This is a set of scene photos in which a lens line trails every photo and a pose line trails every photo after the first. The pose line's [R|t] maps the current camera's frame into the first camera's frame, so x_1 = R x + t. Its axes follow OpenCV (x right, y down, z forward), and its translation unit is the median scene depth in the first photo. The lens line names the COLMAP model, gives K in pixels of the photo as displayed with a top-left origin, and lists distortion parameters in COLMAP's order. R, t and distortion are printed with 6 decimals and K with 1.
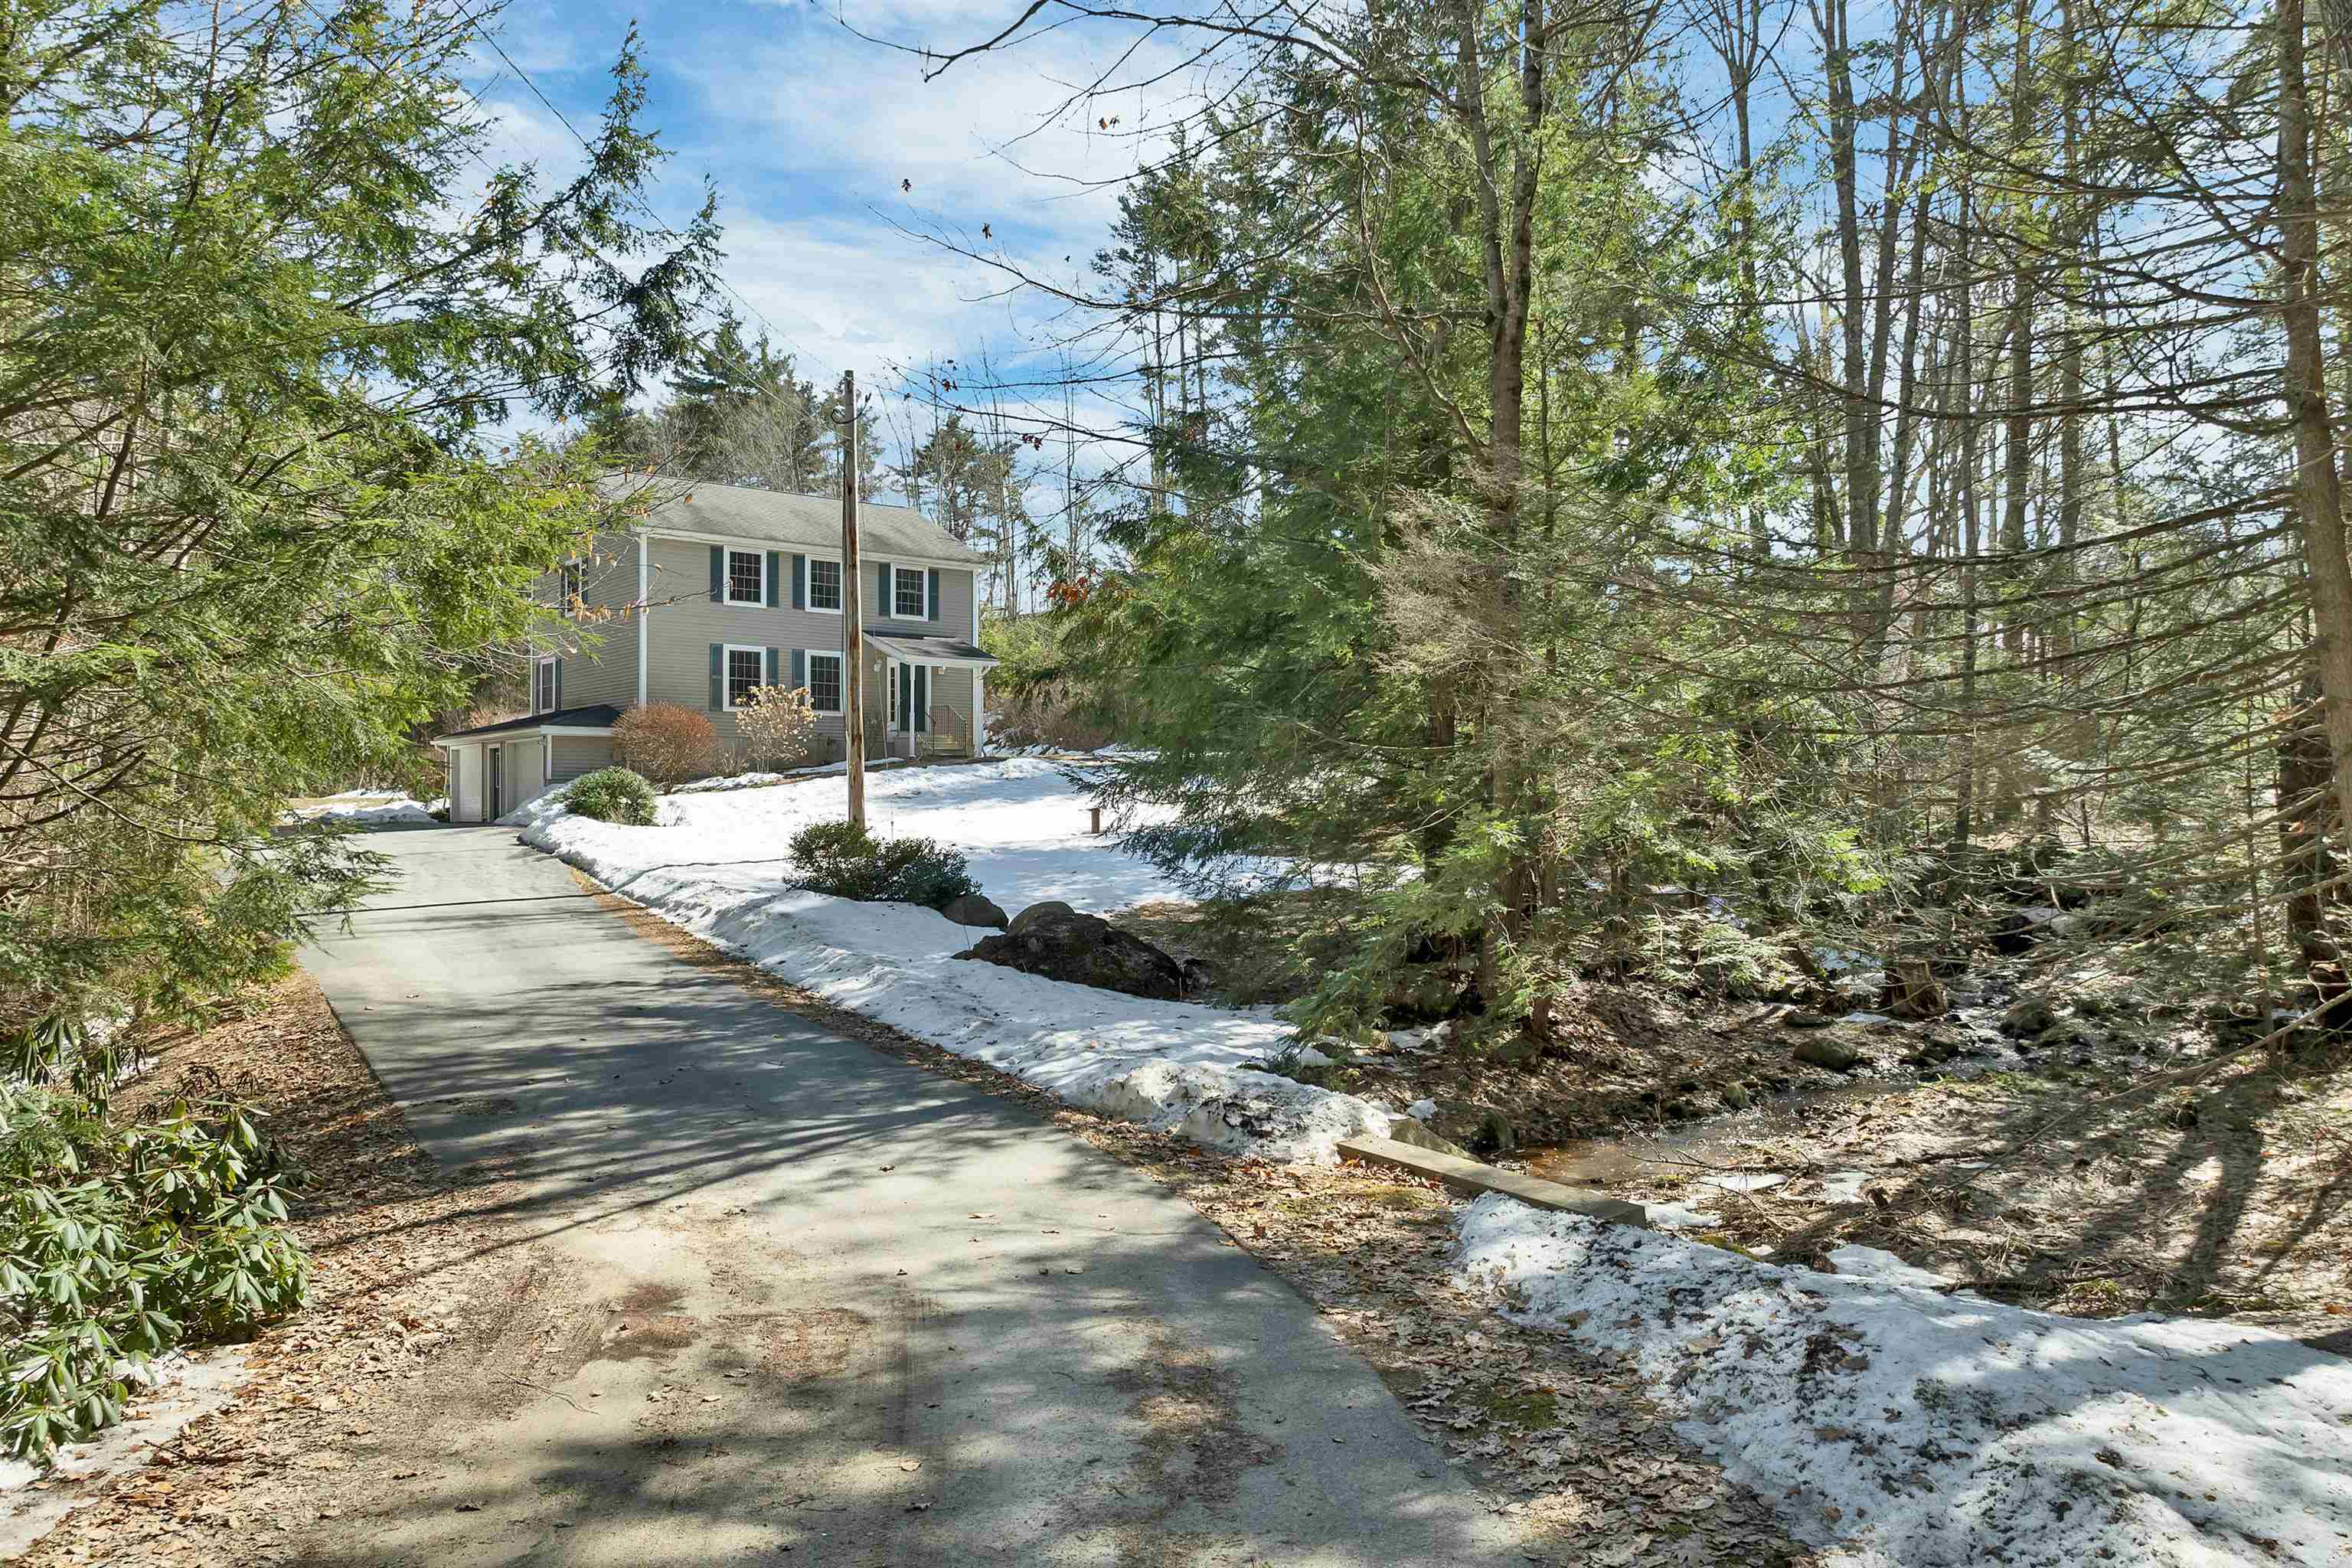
lens RADIAL K [[1703.9, 0, 1197.3], [0, 1703.9, 793.8], [0, 0, 1]] dist [-0.040281, 0.003519]
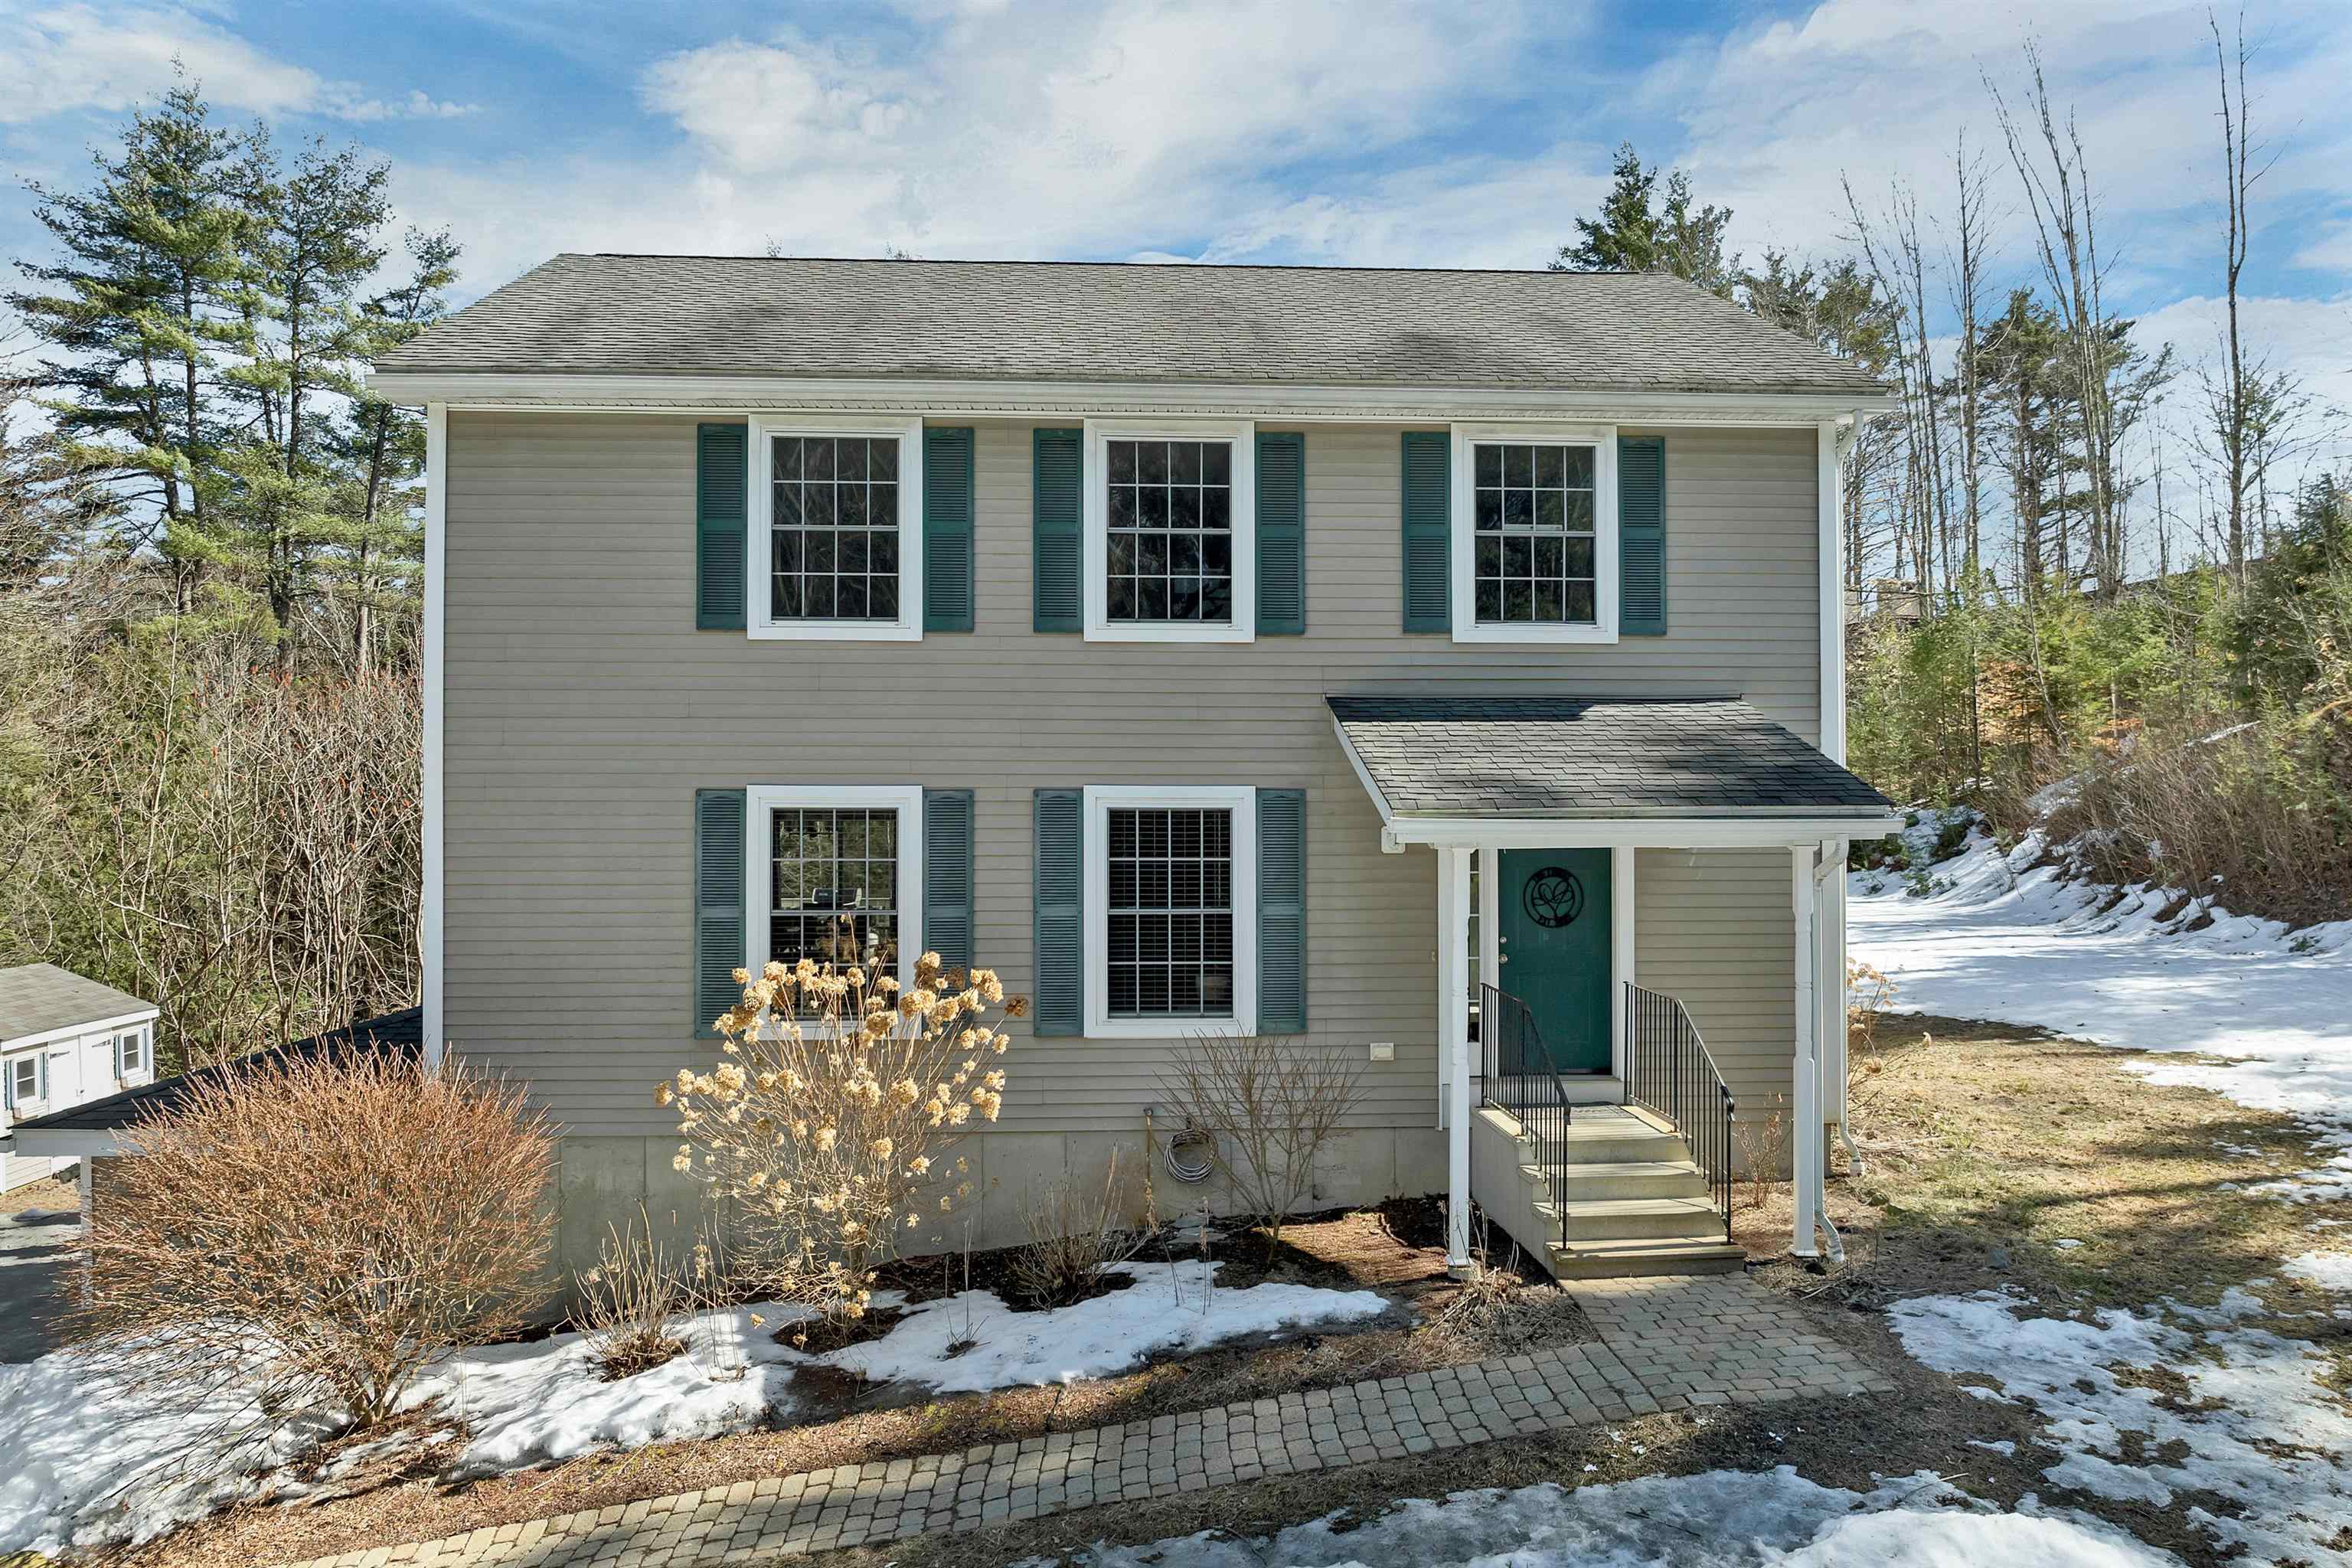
lens RADIAL K [[1703.9, 0, 1197.3], [0, 1703.9, 793.8], [0, 0, 1]] dist [-0.040281, 0.003519]
pose [[0.810150, -0.007539, -0.586174, -0.063813], [0.008315, 0.999964, -0.001368, -0.083848], [0.586164, -0.003765, 0.810184, 0.804164]]
